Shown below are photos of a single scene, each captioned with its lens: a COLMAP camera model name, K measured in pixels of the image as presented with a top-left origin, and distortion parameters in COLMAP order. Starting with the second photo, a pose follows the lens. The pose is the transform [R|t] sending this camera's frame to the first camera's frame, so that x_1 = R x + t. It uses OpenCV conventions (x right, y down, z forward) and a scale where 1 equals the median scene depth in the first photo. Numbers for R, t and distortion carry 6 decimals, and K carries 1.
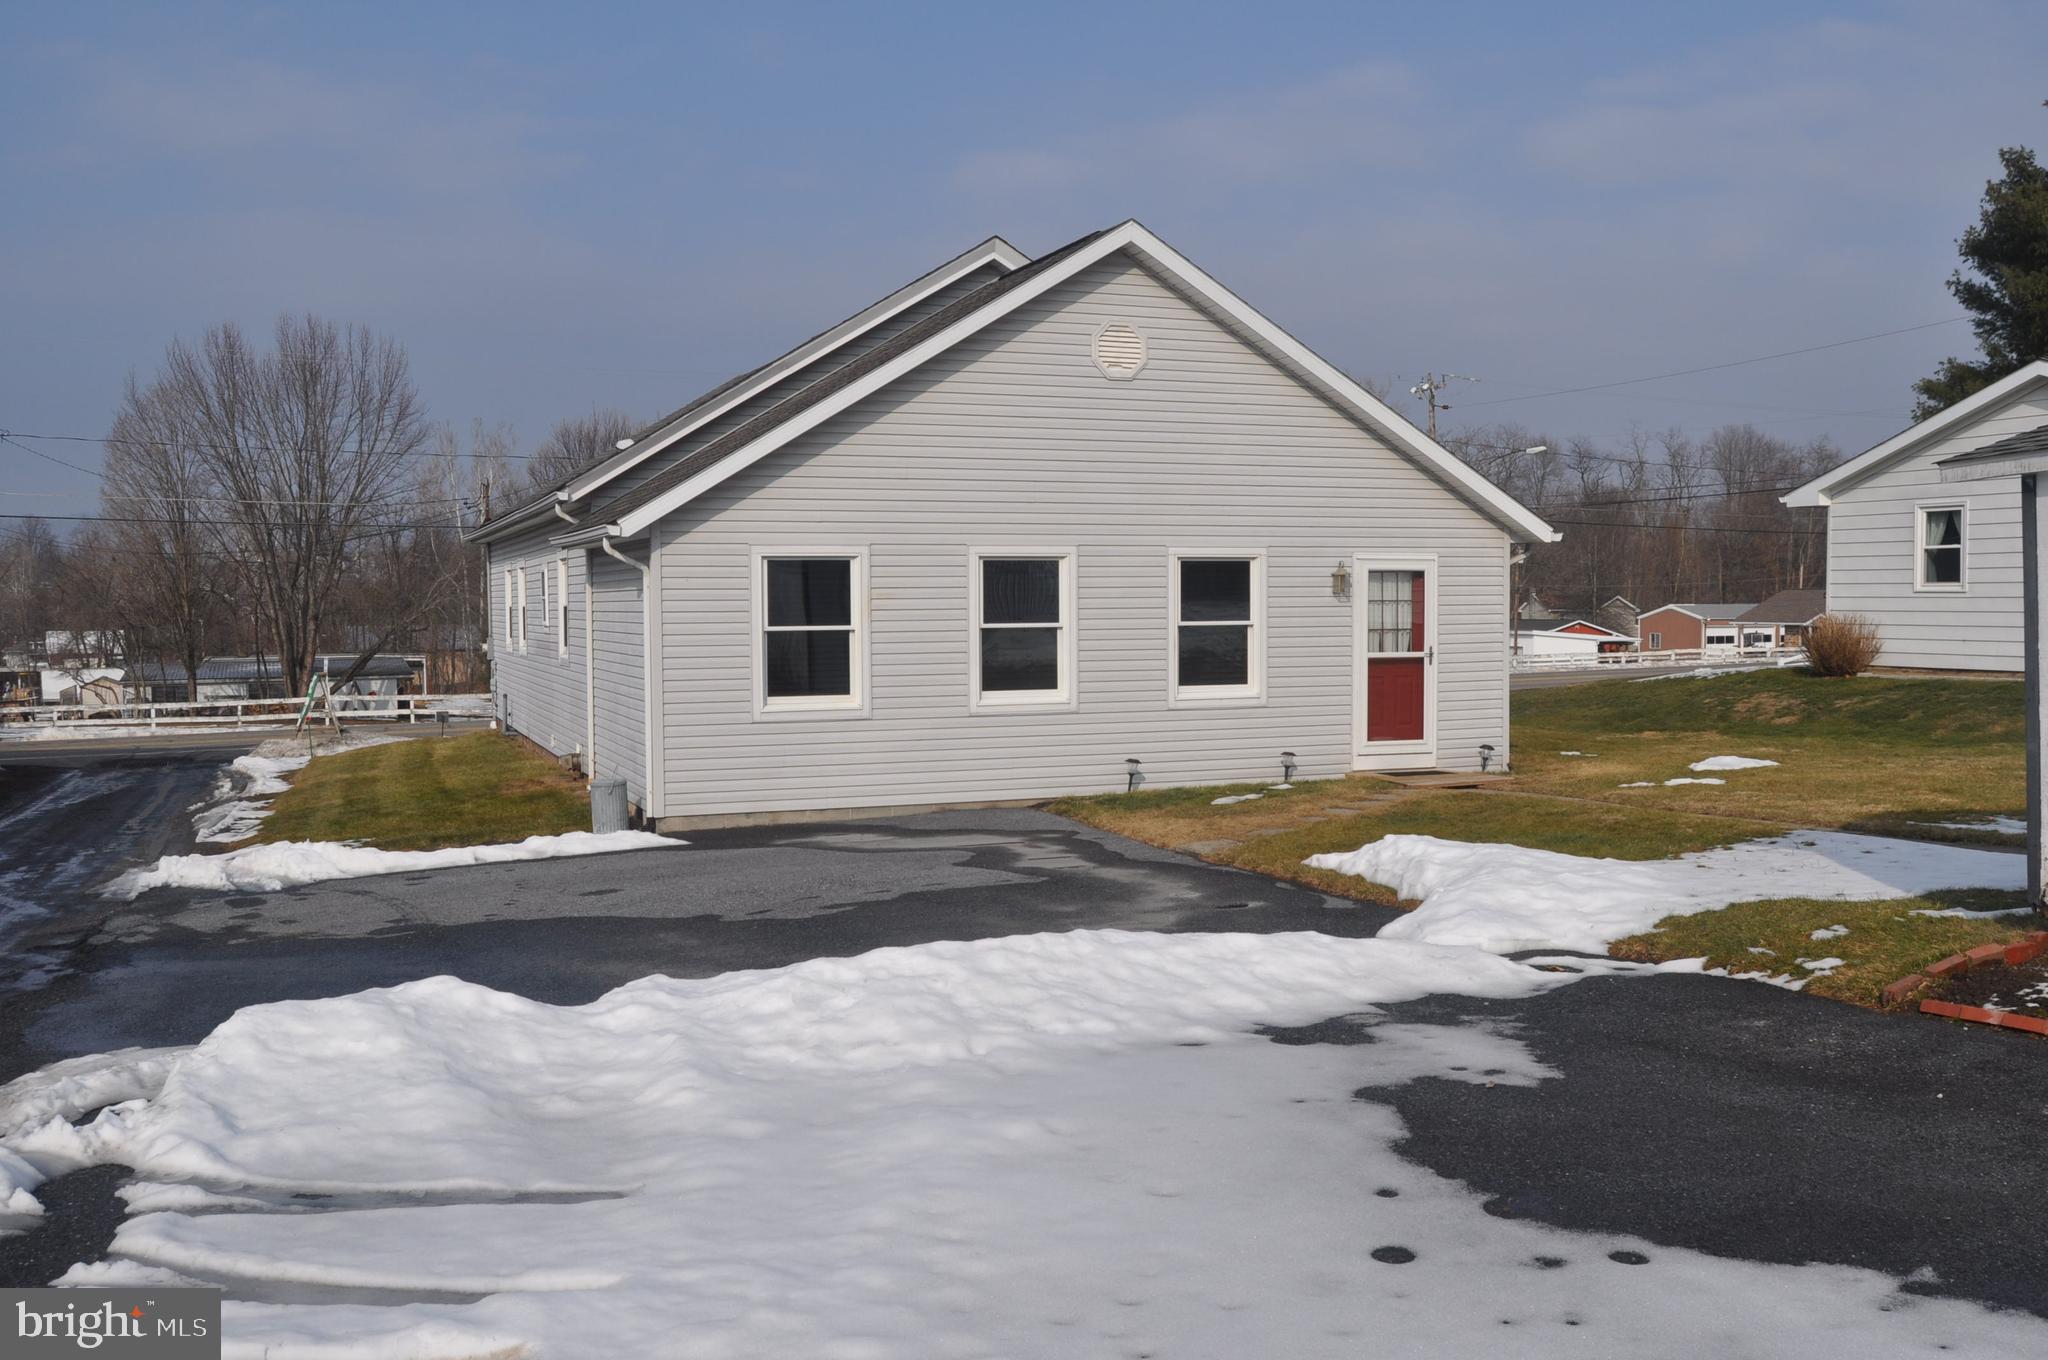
lens RADIAL K [[1782.1, 0, 1026.6], [0, 1782.1, 684.4], [0, 0, 1]] dist [-0.070389, 0.013501]
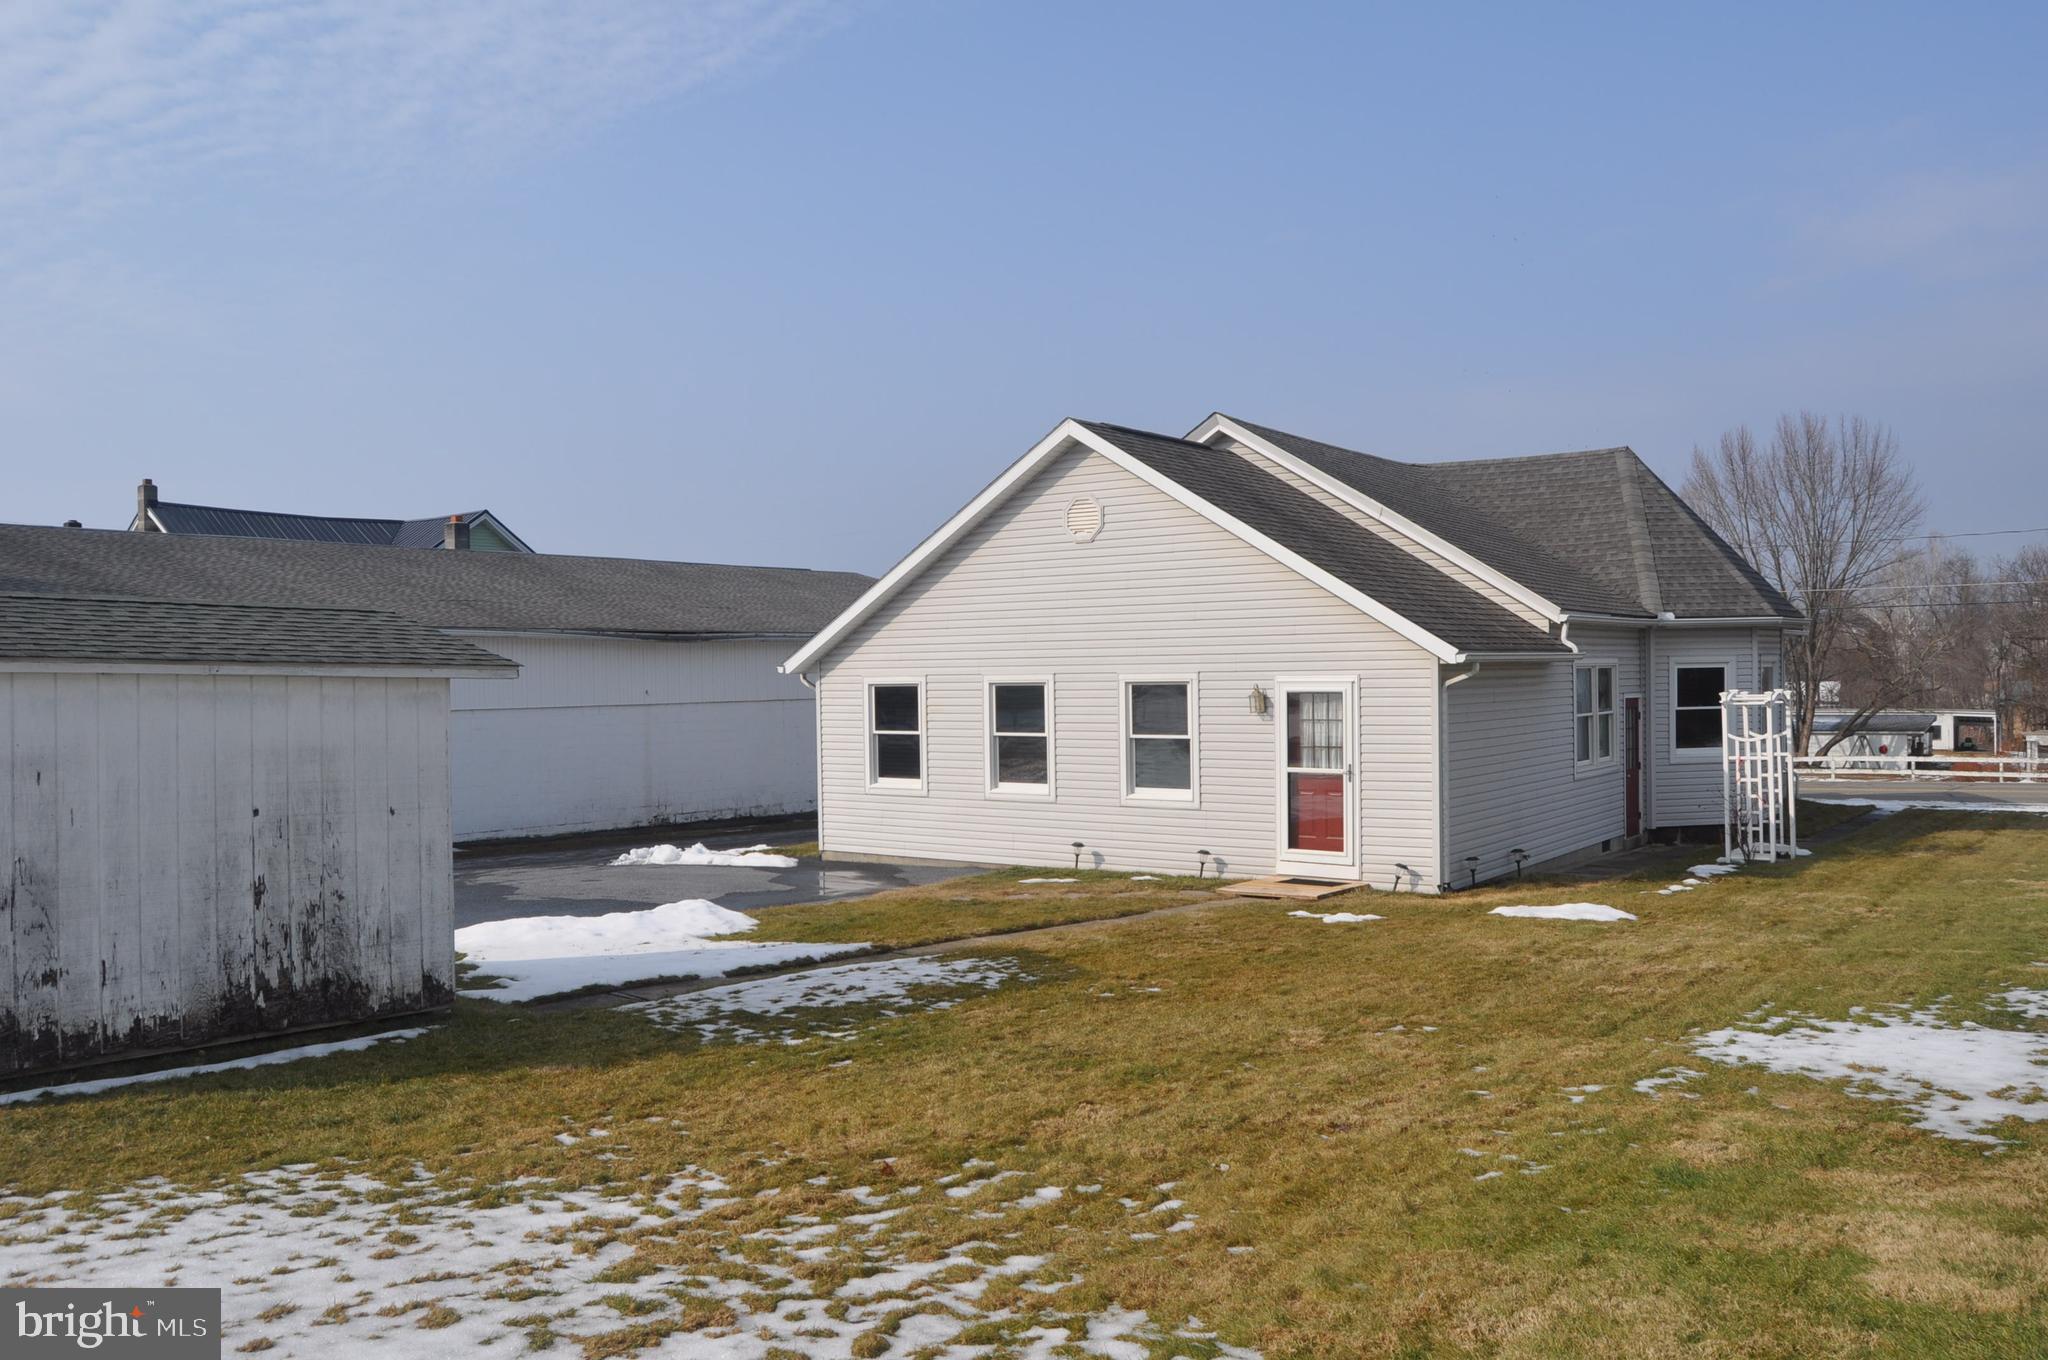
lens RADIAL K [[1620.0, 0, 1020.7], [0, 1620.0, 676.6], [0, 0, 1]] dist [-0.079826, 0.018142]
pose [[0.535449, 0.003172, -0.844561, 0.943850], [-0.033406, 0.999290, -0.017426, -0.050983], [0.843906, 0.037544, 0.535175, 0.330202]]
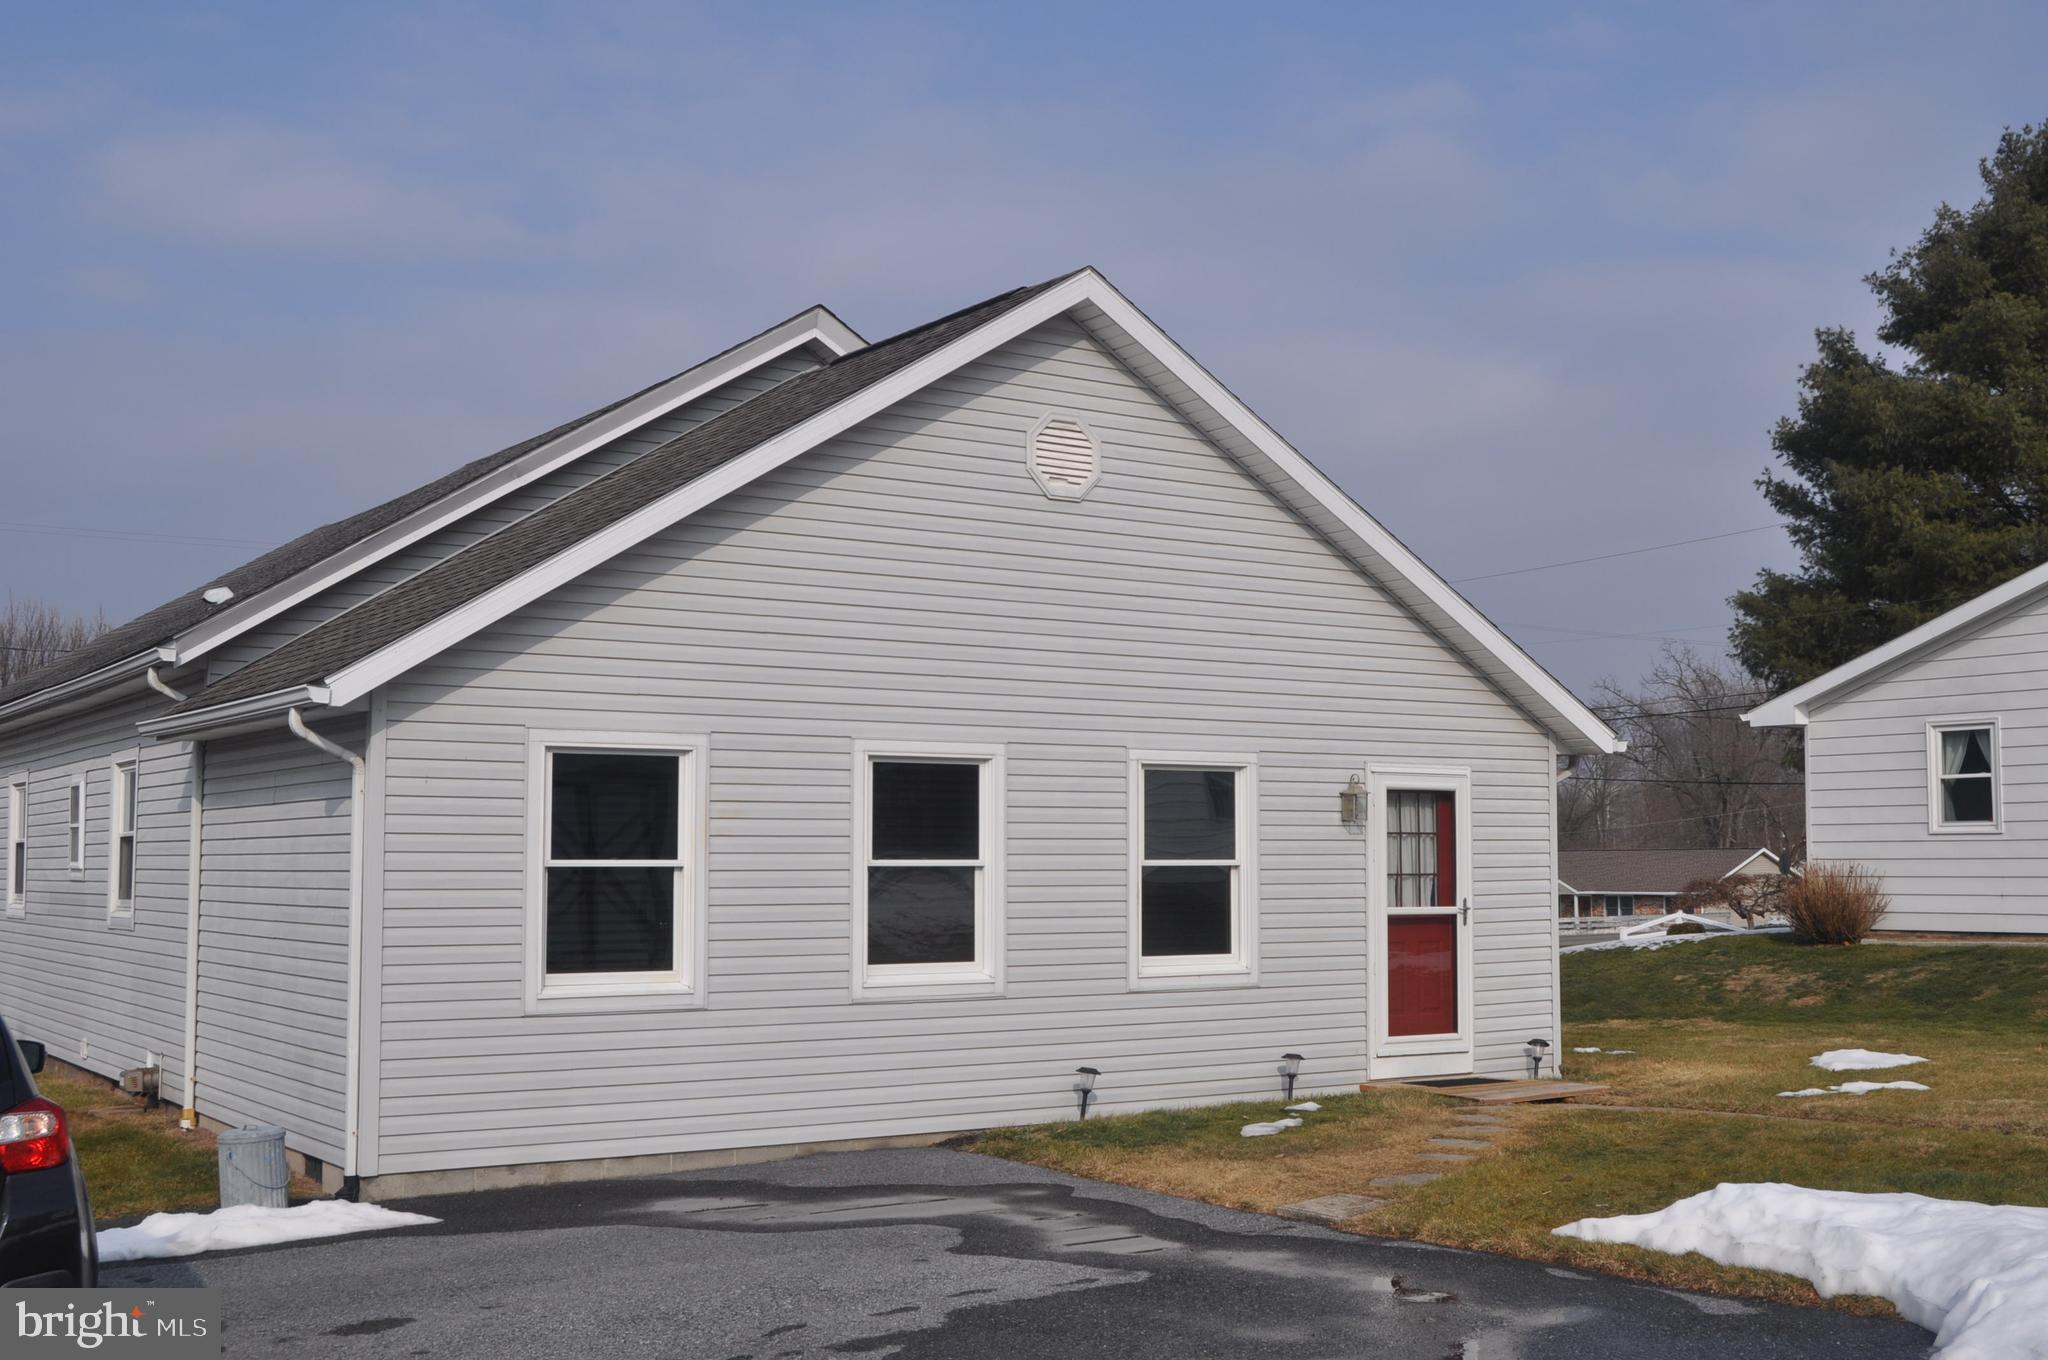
lens RADIAL K [[2198.4, 0, 1022.2], [0, 2198.4, 682.0], [0, 0, 1]] dist [-0.059557, 0.000000]
pose [[0.977177, 0.022650, 0.211218, -0.130347], [0.005167, 0.991471, -0.130223, 0.005698], [-0.212366, 0.128343, 0.968725, 0.190872]]
